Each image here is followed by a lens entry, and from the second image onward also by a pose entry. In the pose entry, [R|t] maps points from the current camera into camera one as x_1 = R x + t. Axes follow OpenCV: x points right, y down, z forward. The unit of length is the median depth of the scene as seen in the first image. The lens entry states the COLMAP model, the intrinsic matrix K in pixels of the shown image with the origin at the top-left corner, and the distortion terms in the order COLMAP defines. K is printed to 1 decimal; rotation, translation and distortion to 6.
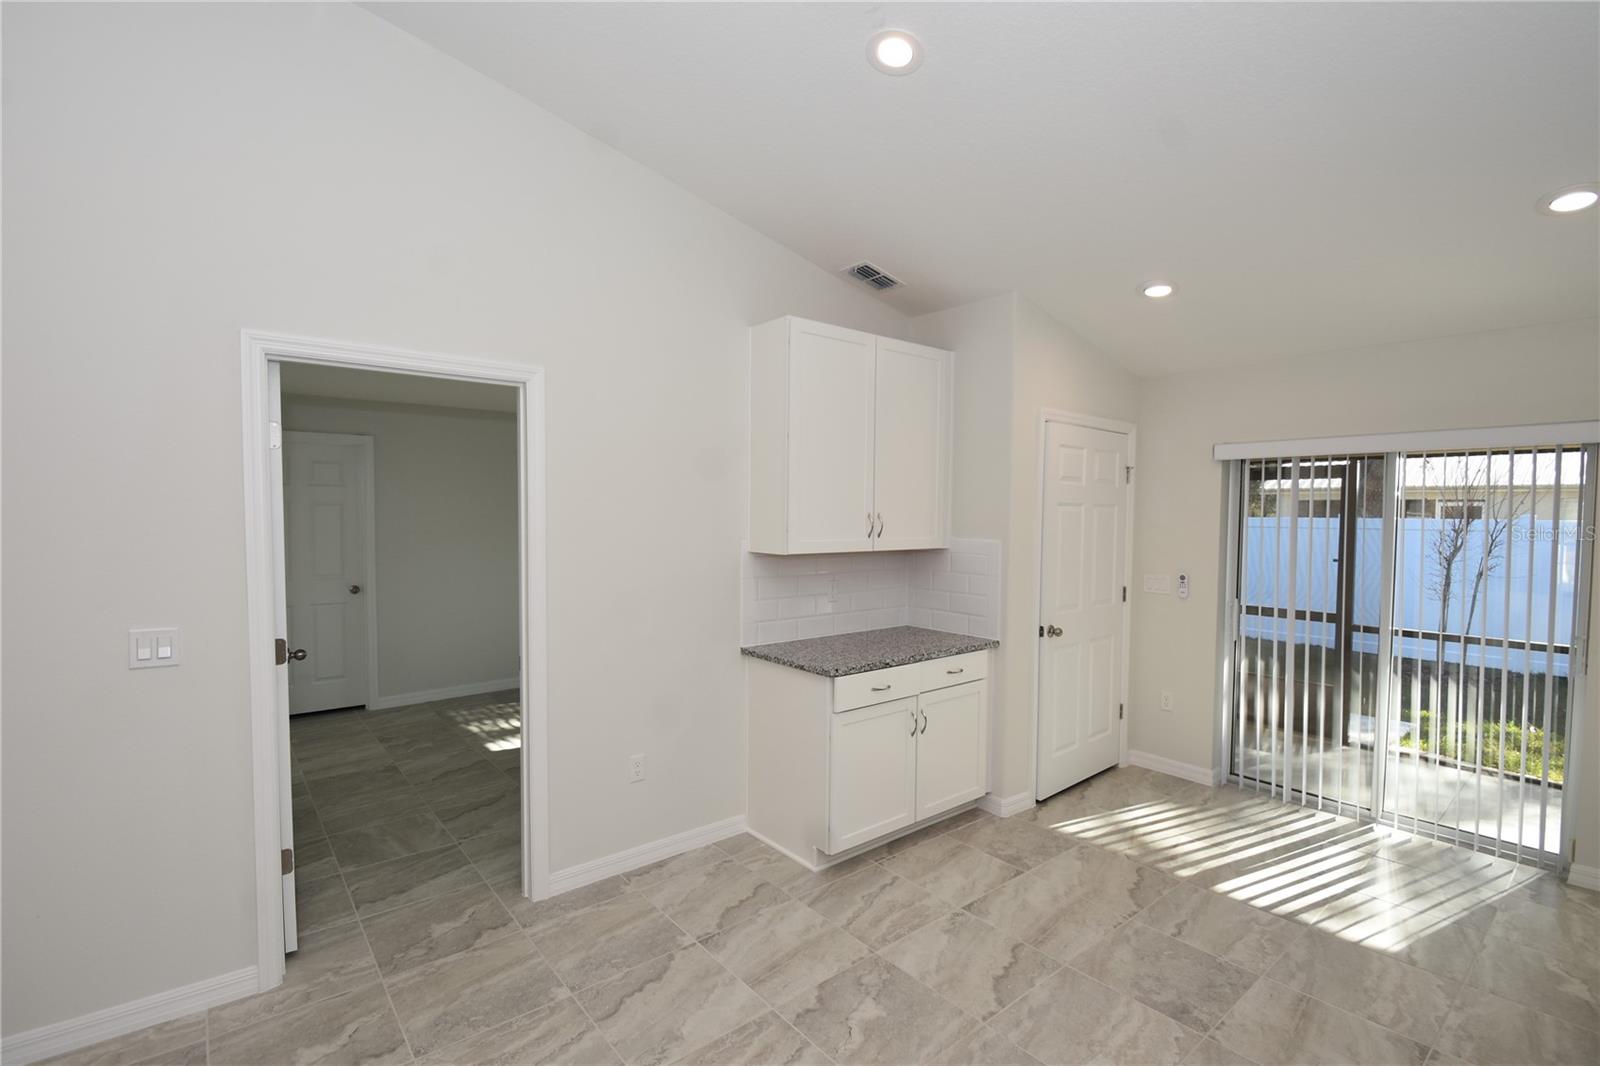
lens RADIAL K [[736.3, 0, 806.7], [0, 736.3, 538.6], [0, 0, 1]] dist [-0.003460, -0.002607]
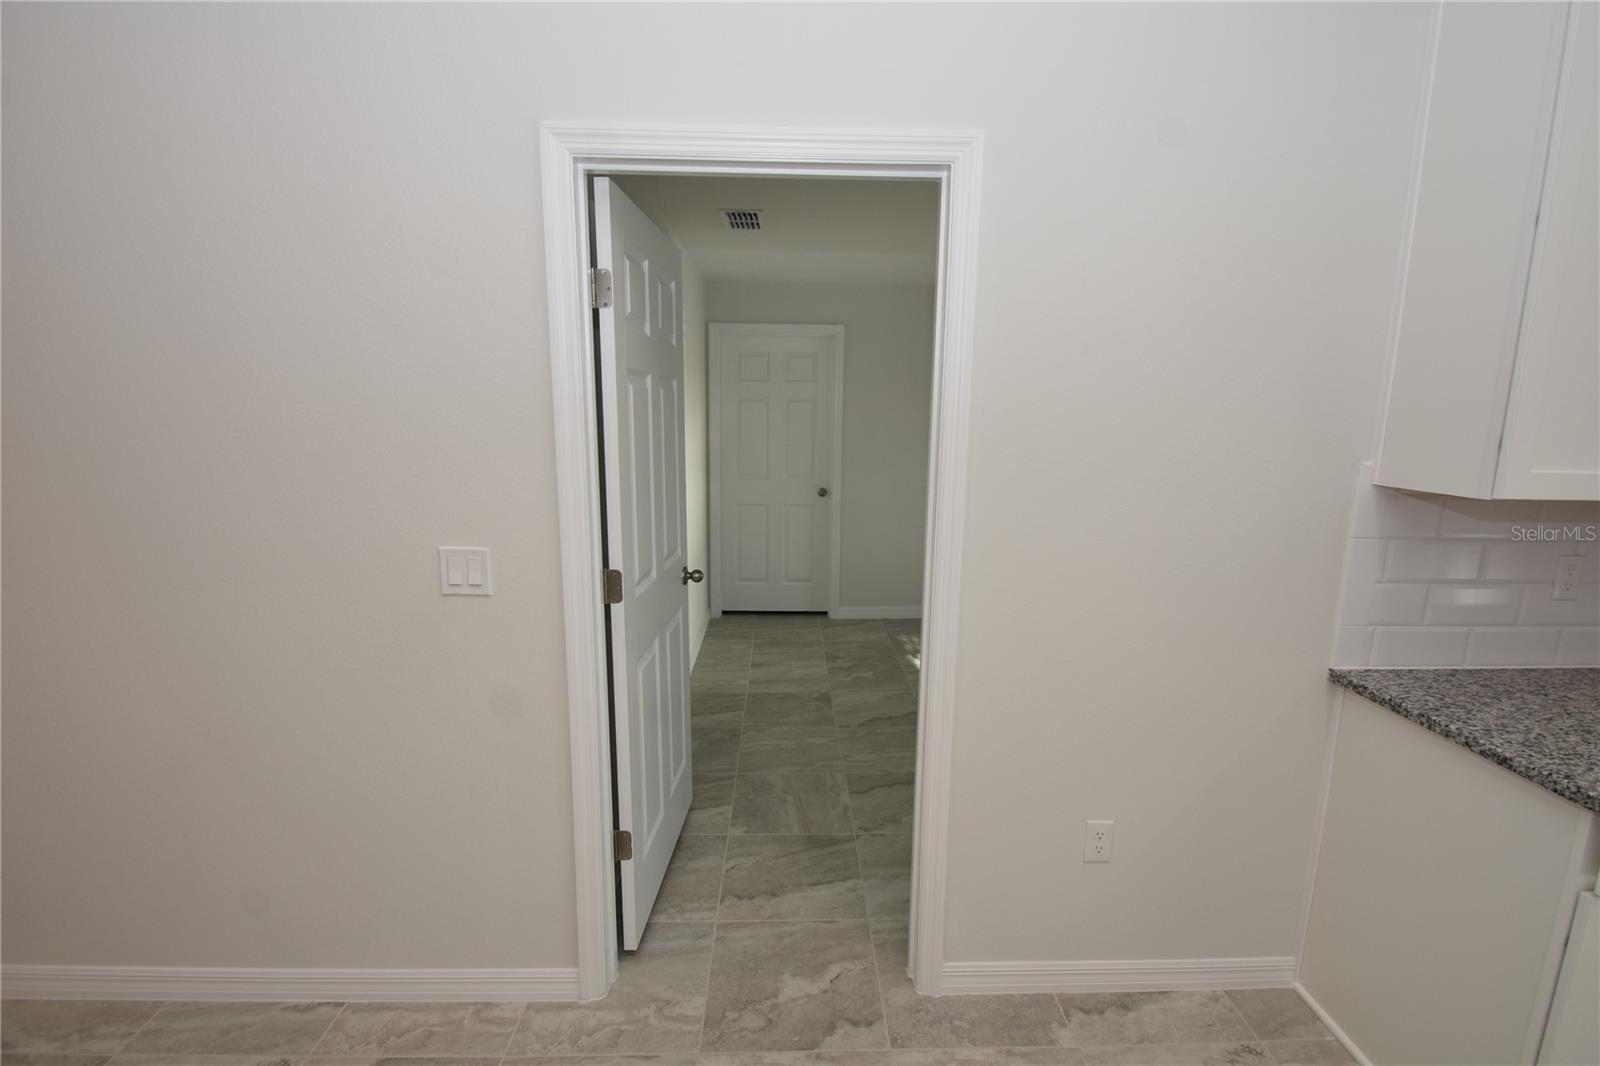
lens RADIAL K [[736.3, 0, 803.5], [0, 736.3, 546.5], [0, 0, 1]] dist [-0.003460, -0.002607]
pose [[0.789029, 0.115122, -0.603474, -0.088409], [-0.031015, 0.988498, 0.148021, -0.003507], [0.613573, -0.098076, 0.783524, 0.413412]]
